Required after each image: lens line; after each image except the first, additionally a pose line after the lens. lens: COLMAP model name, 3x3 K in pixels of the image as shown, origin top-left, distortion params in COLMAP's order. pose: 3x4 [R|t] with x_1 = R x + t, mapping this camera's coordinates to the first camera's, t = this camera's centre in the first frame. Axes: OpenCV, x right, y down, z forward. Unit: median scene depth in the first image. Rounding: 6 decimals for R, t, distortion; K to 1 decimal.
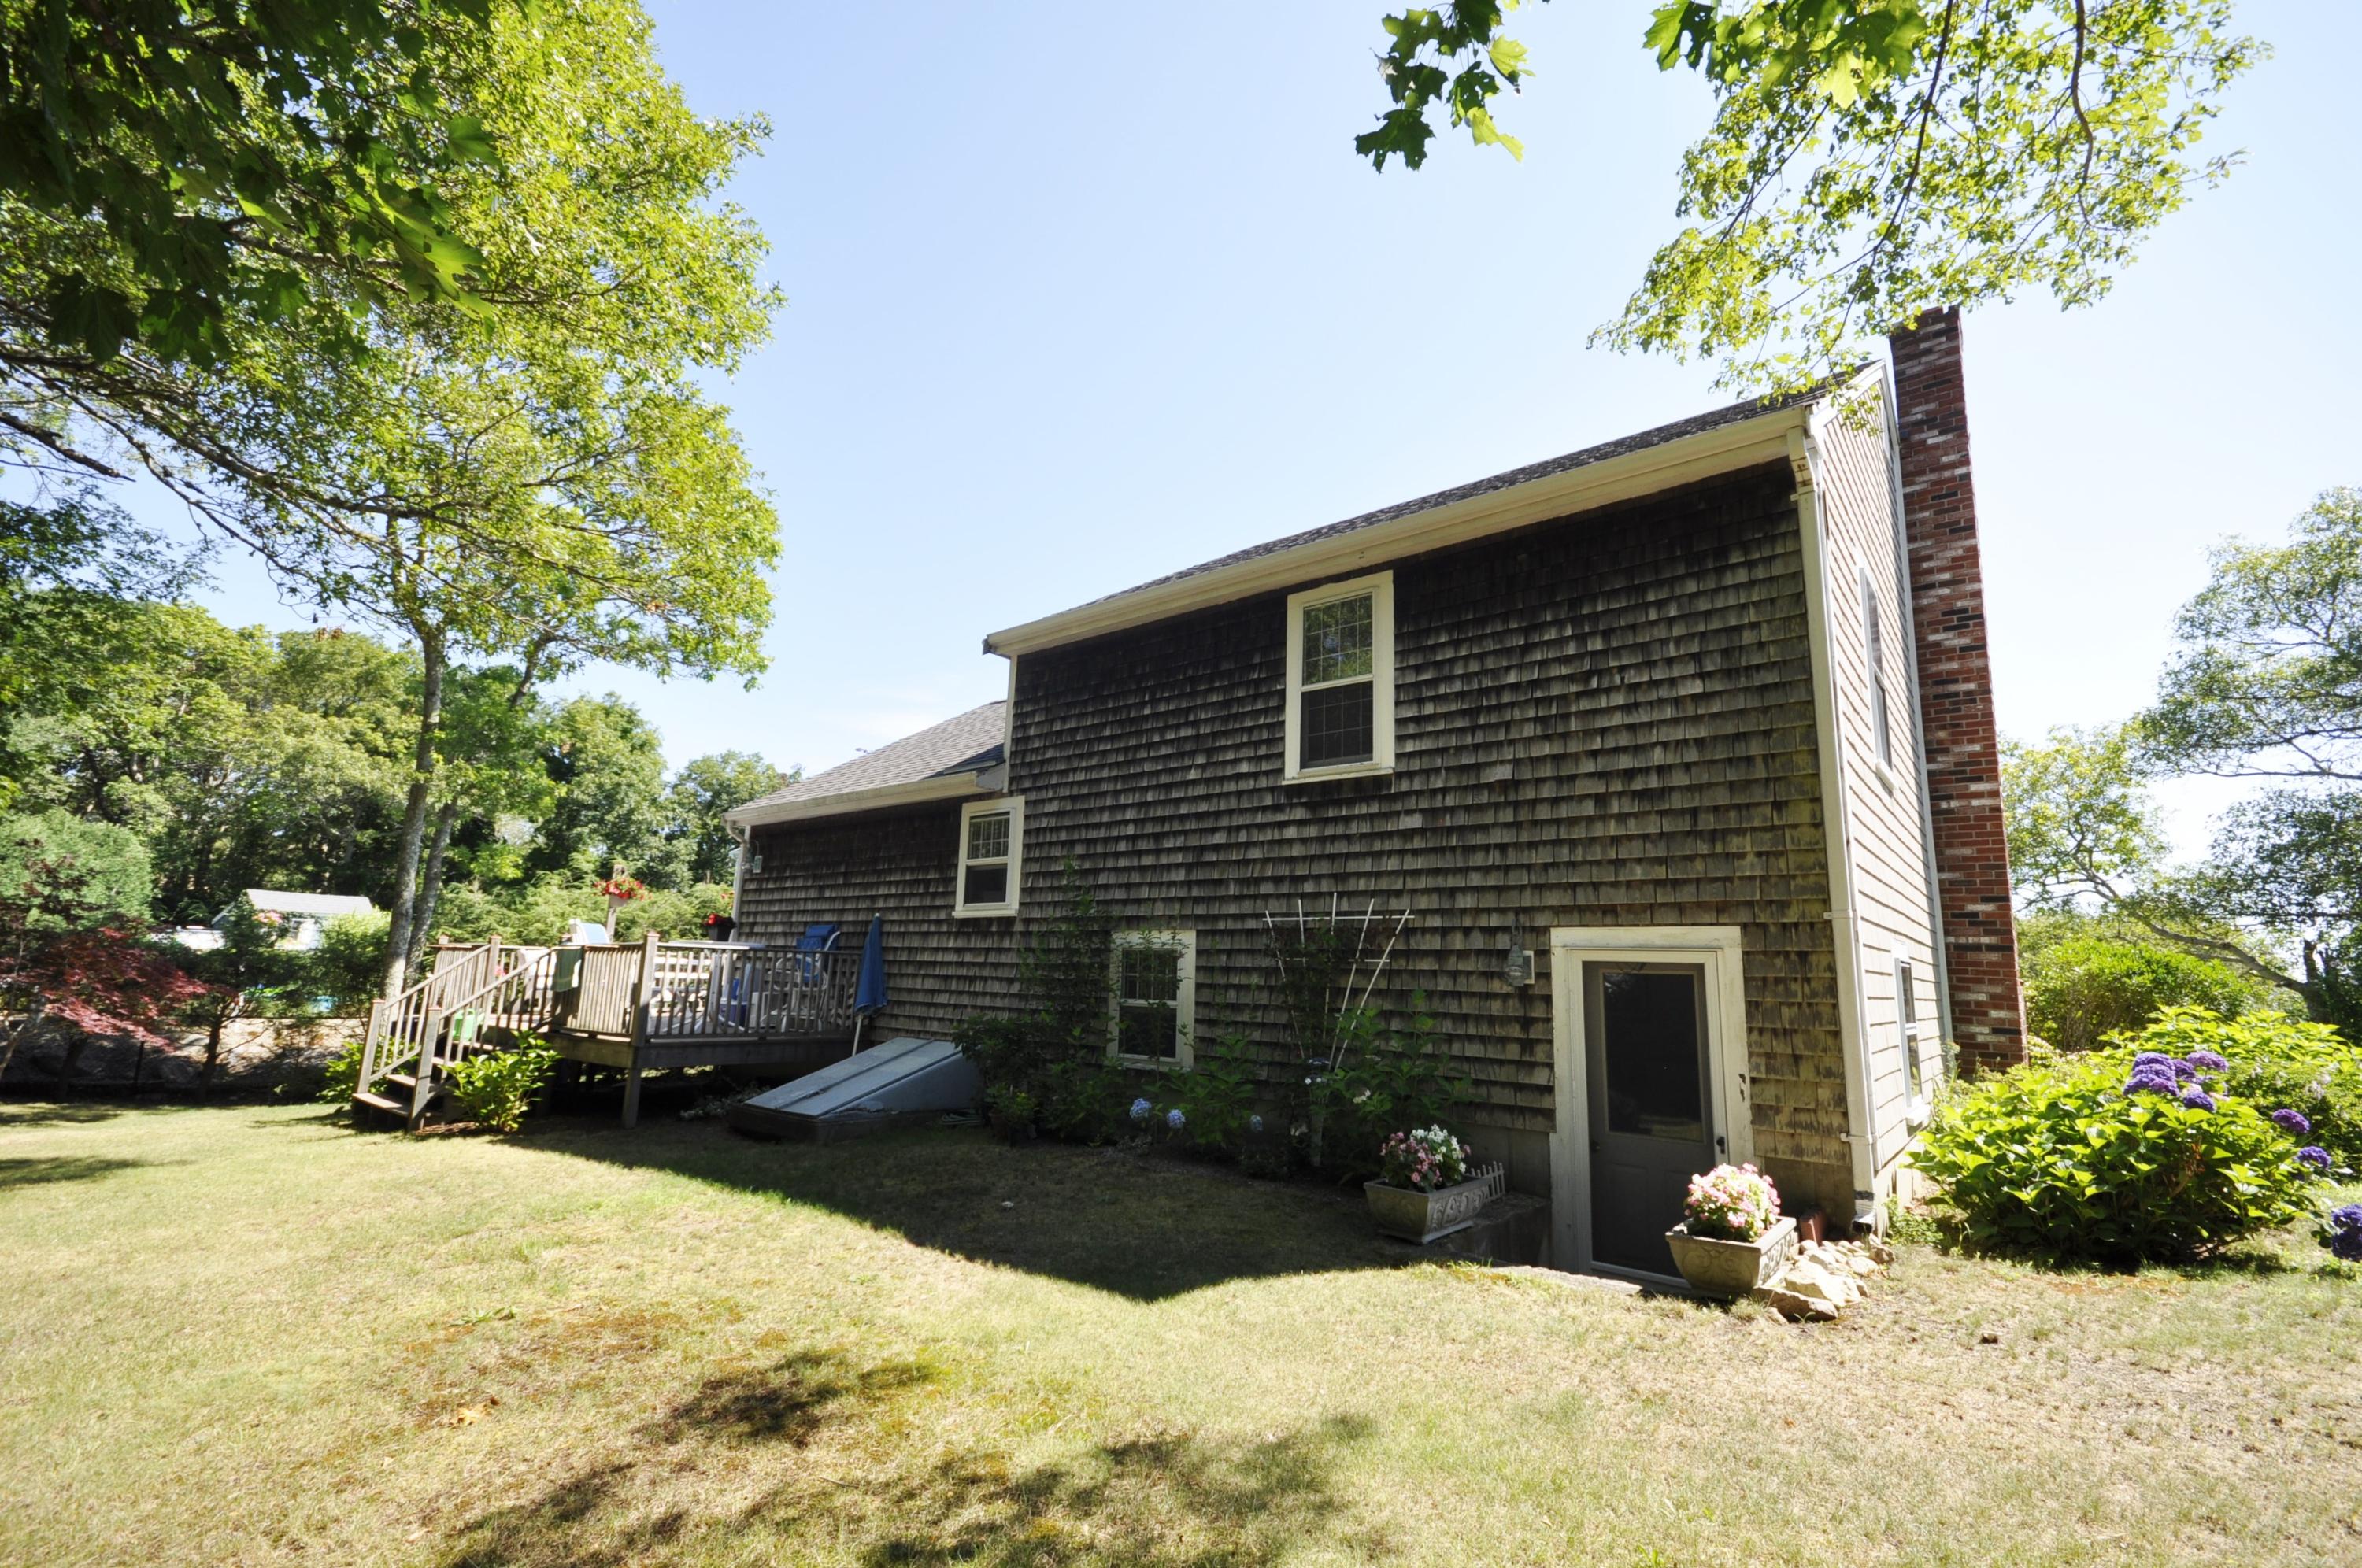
lens RADIAL K [[1031.6, 0, 1173.3], [0, 1031.6, 792.5], [0, 0, 1]] dist [-0.003019, 0.000473]
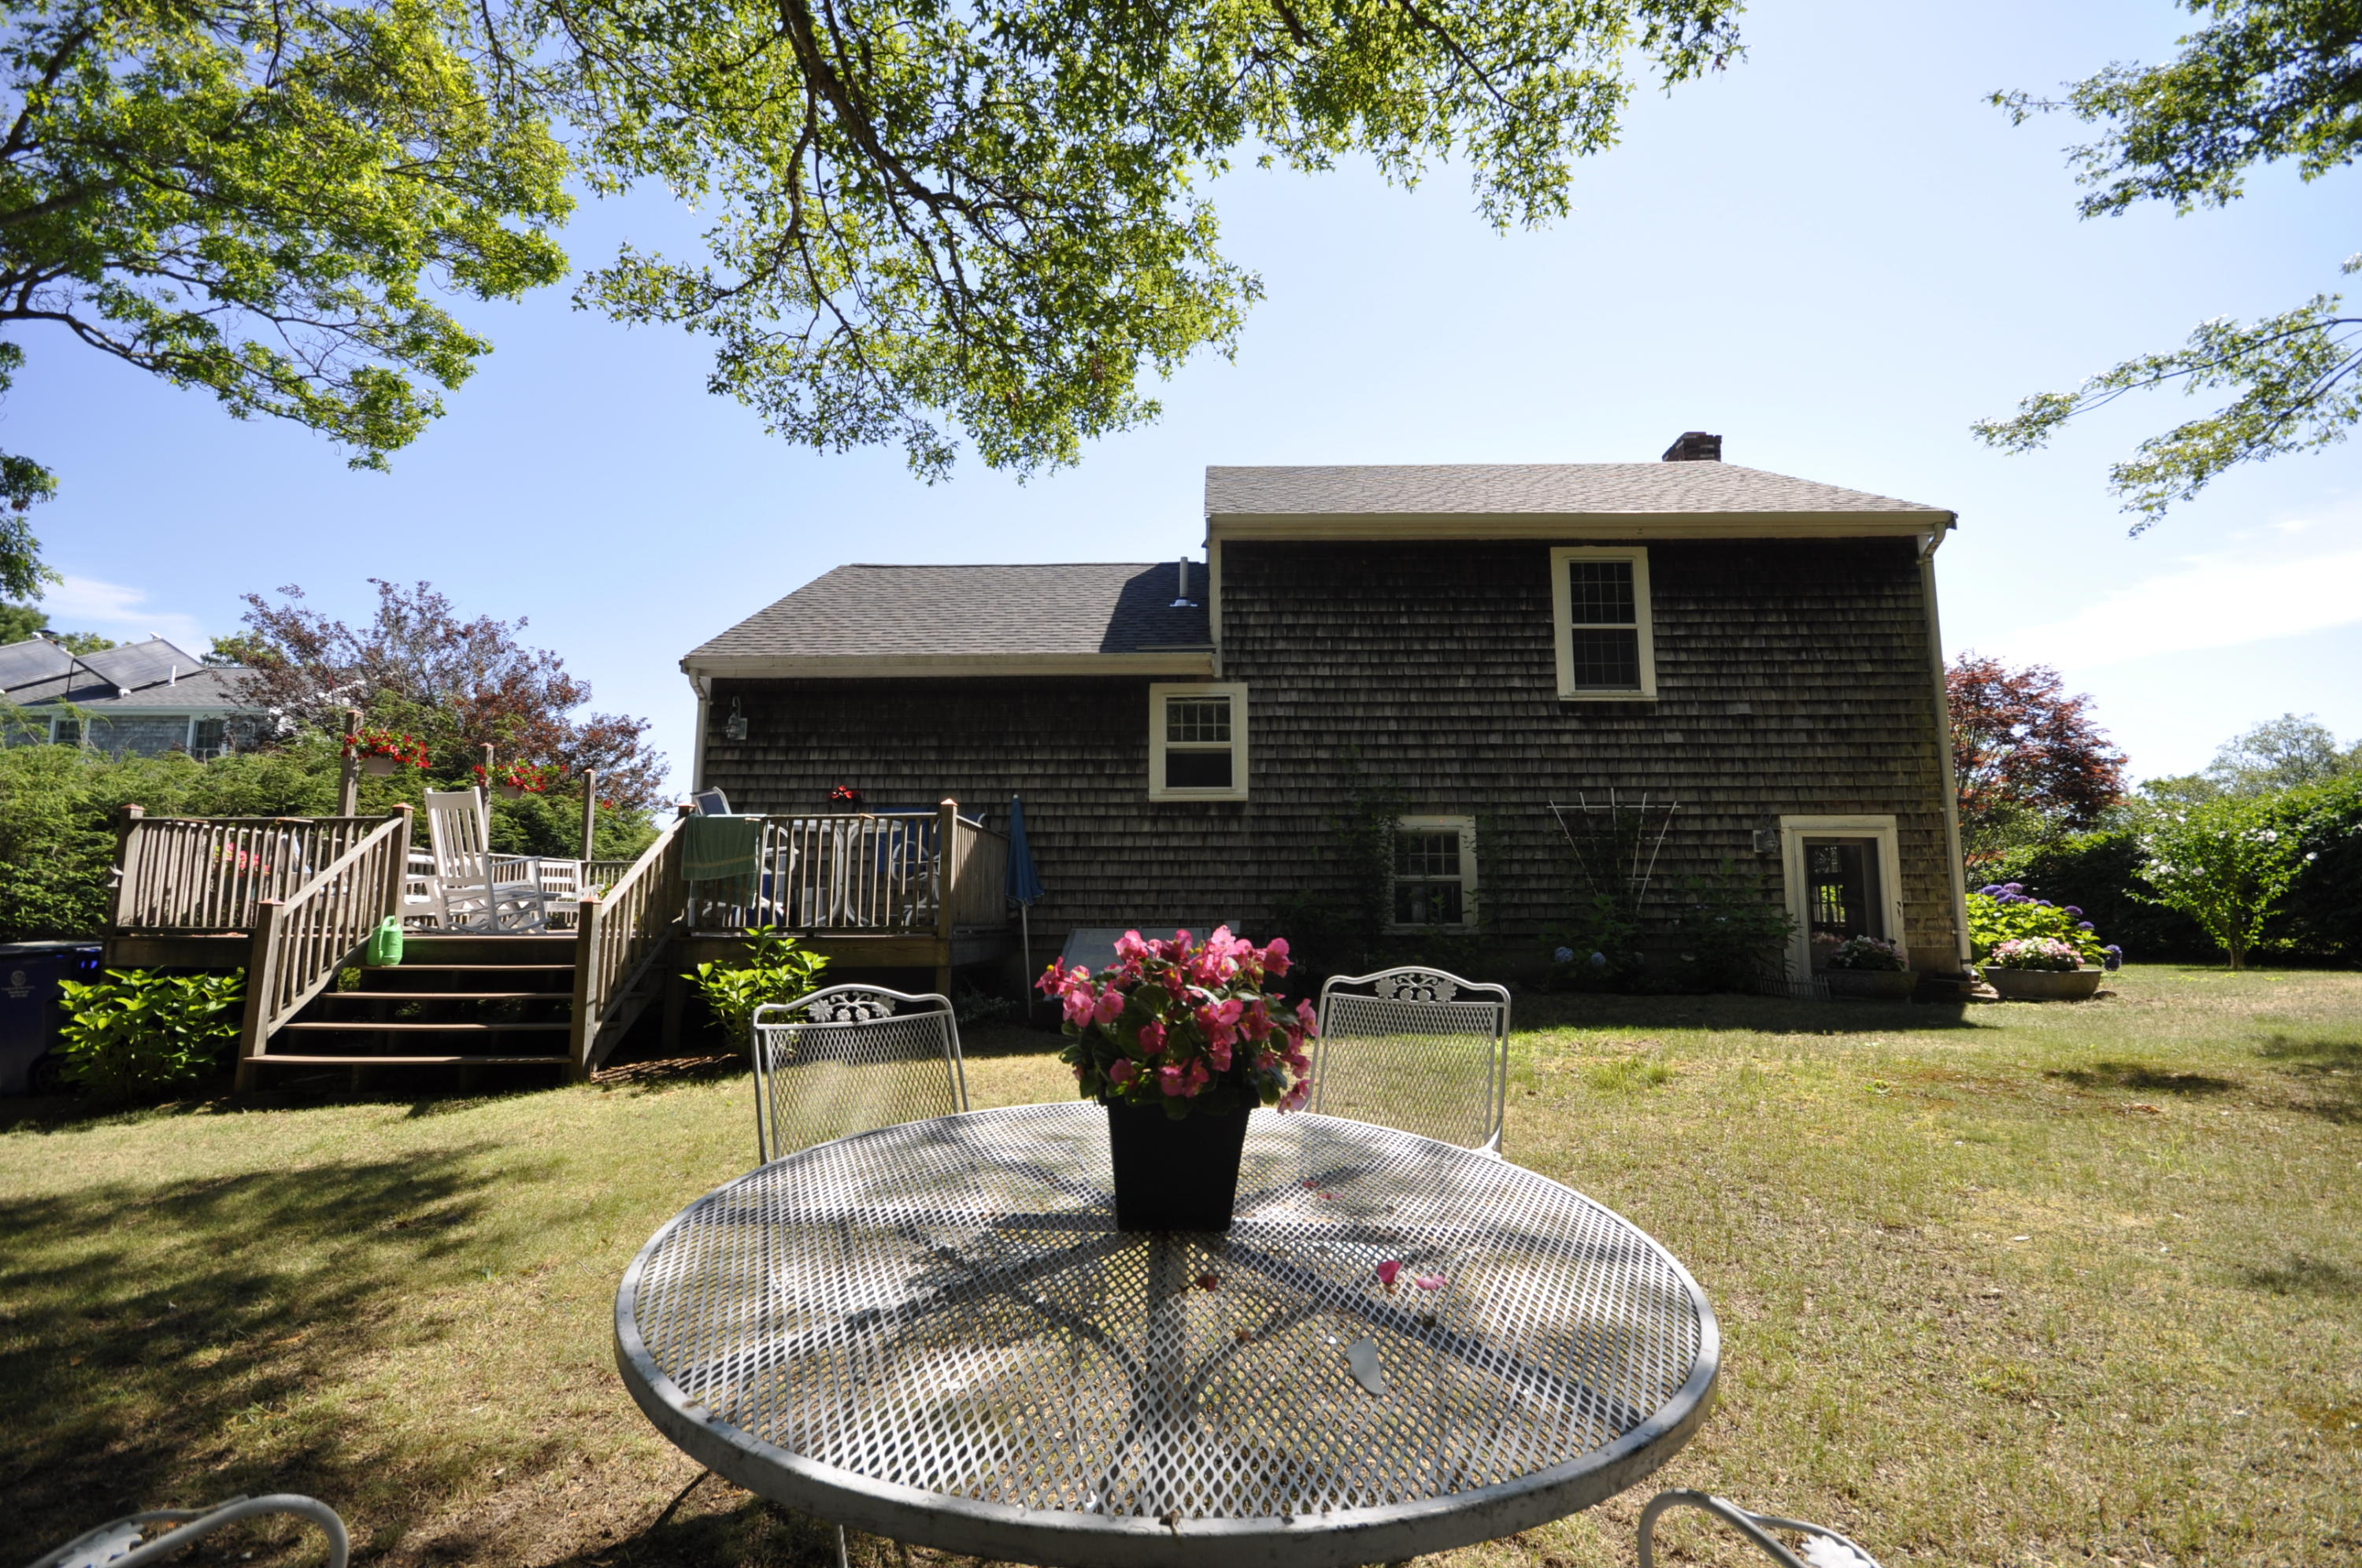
lens RADIAL K [[1031.6, 0, 1187.3], [0, 1031.6, 782.5], [0, 0, 1]] dist [-0.003019, 0.000473]
pose [[0.779943, 0.053141, 0.623591, -1.022342], [-0.088256, 0.995771, 0.025526, 0.099627], [-0.619597, -0.074944, 0.781334, 0.299852]]
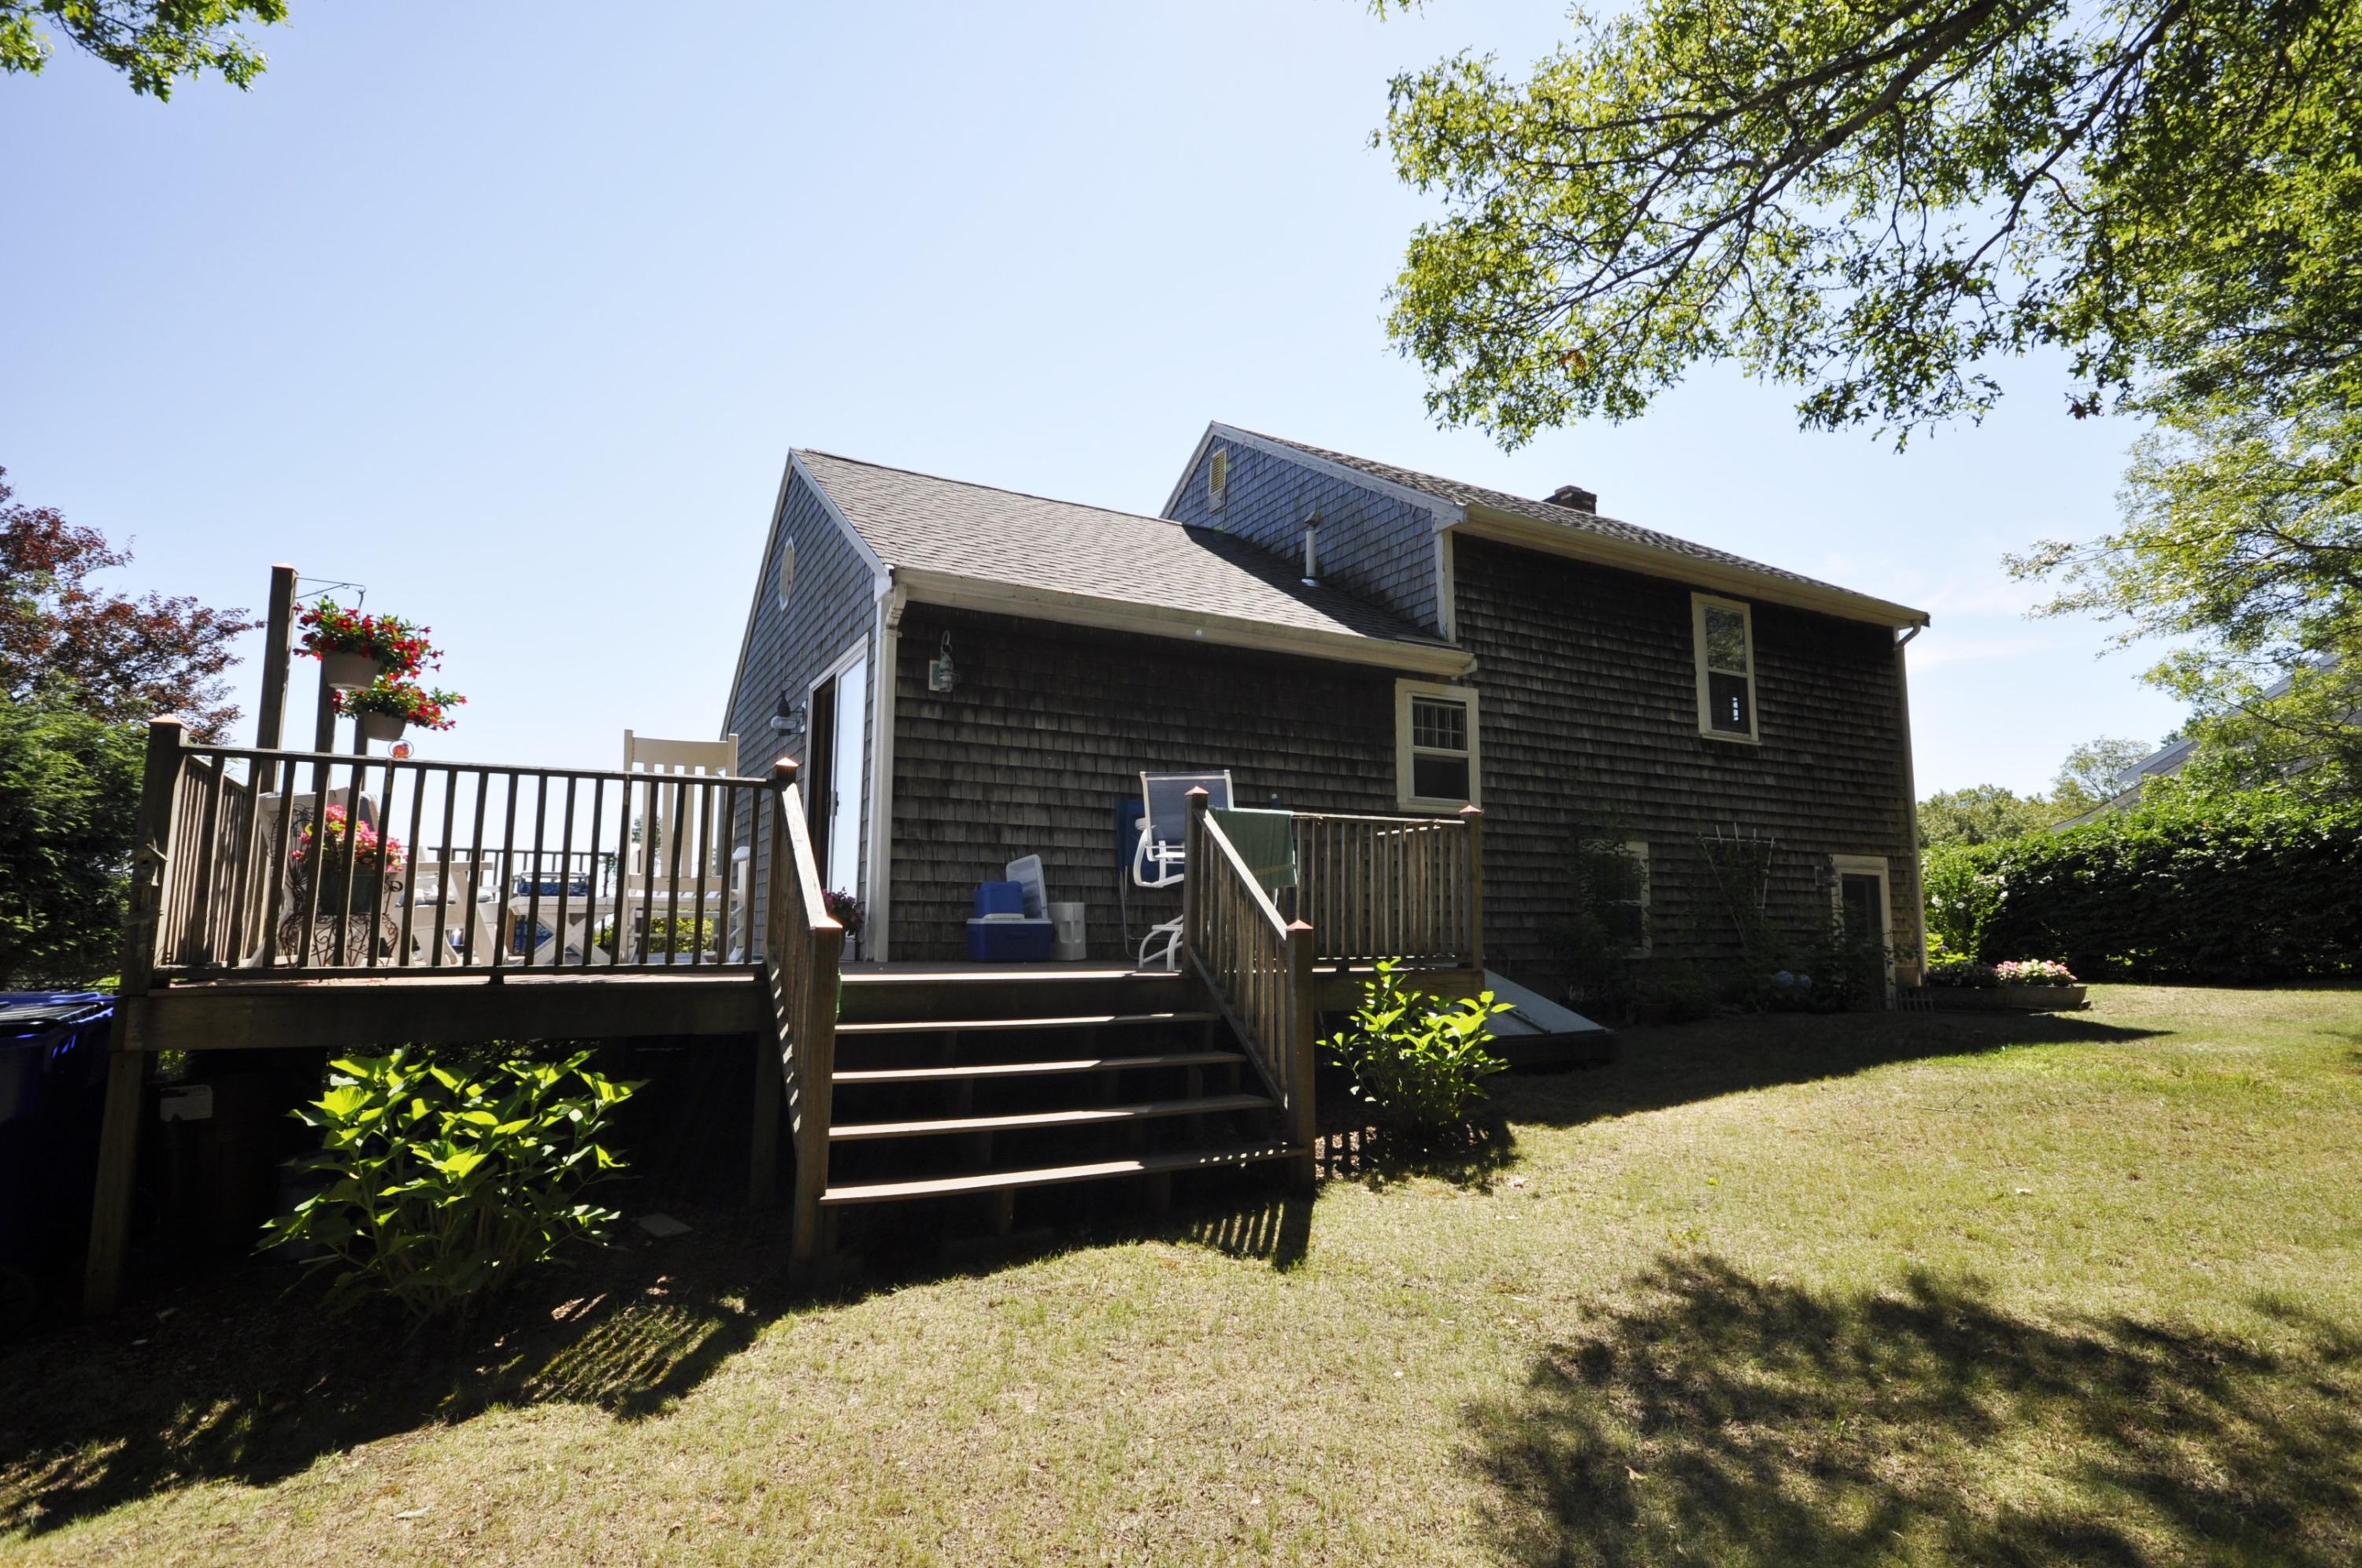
lens RADIAL K [[1156.8, 0, 1178.2], [0, 1156.8, 777.5], [0, 0, 1]] dist [0.004858, 0.000061]
pose [[0.364775, 0.092701, 0.926470, -1.521007], [-0.161284, 0.986281, -0.035184, 0.205071], [-0.917021, -0.136591, 0.374721, 1.059002]]
